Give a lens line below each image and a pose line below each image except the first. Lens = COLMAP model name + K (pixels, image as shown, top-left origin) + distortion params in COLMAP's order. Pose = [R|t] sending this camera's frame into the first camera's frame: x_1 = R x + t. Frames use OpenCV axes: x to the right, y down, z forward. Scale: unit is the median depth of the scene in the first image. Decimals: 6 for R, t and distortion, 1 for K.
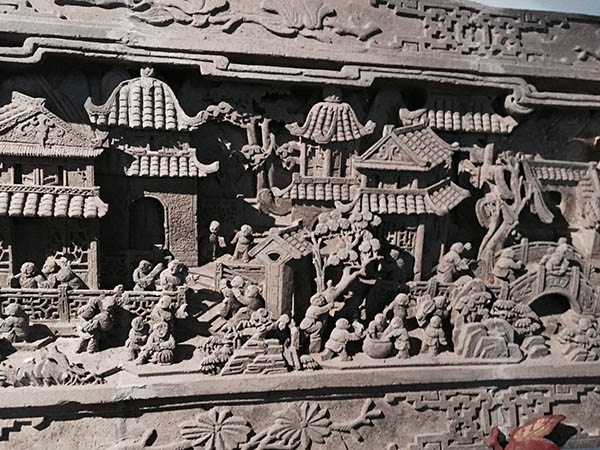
lens RADIAL K [[519.9, 0, 300.0], [0, 519.9, 225.0], [0, 0, 1]] dist [0.096734, -0.153731]
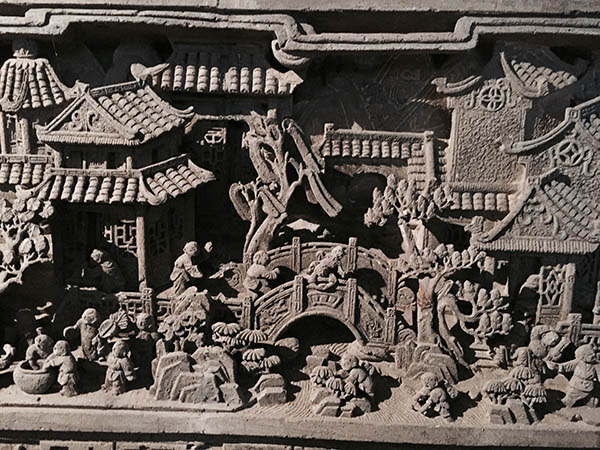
lens RADIAL K [[519.9, 0, 300.0], [0, 519.9, 225.0], [0, 0, 1]] dist [0.096734, -0.153731]
pose [[0.977491, 0.014431, -0.210482, 0.622568], [-0.009892, 0.999696, 0.022600, -0.008734], [0.210744, -0.020009, 0.977336, 0.312704]]
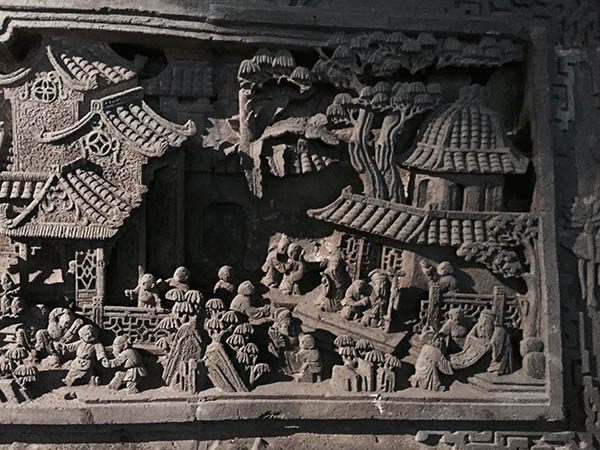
lens RADIAL K [[519.9, 0, 300.0], [0, 519.9, 225.0], [0, 0, 1]] dist [0.096734, -0.153731]
pose [[0.991673, 0.009701, -0.128413, 1.227137], [-0.008477, 0.999913, 0.010074, 0.012853], [0.128499, -0.008902, 0.991670, 0.387359]]
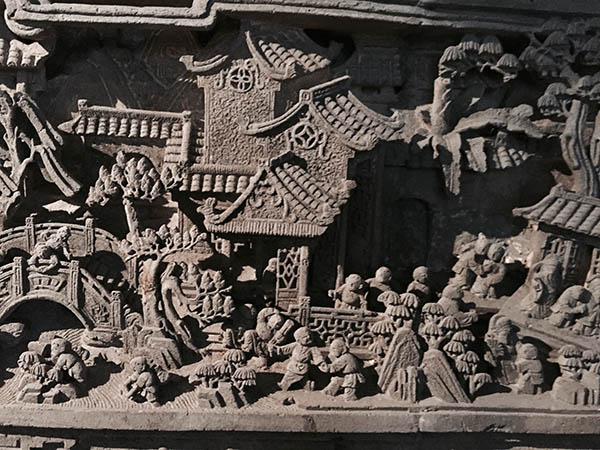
lens RADIAL K [[519.9, 0, 300.0], [0, 519.9, 225.0], [0, 0, 1]] dist [0.096734, -0.153731]
pose [[0.987679, 0.029401, -0.153707, 0.943083], [-0.024782, 0.999184, 0.031880, 0.004612], [0.154519, -0.027678, 0.987602, 0.392933]]
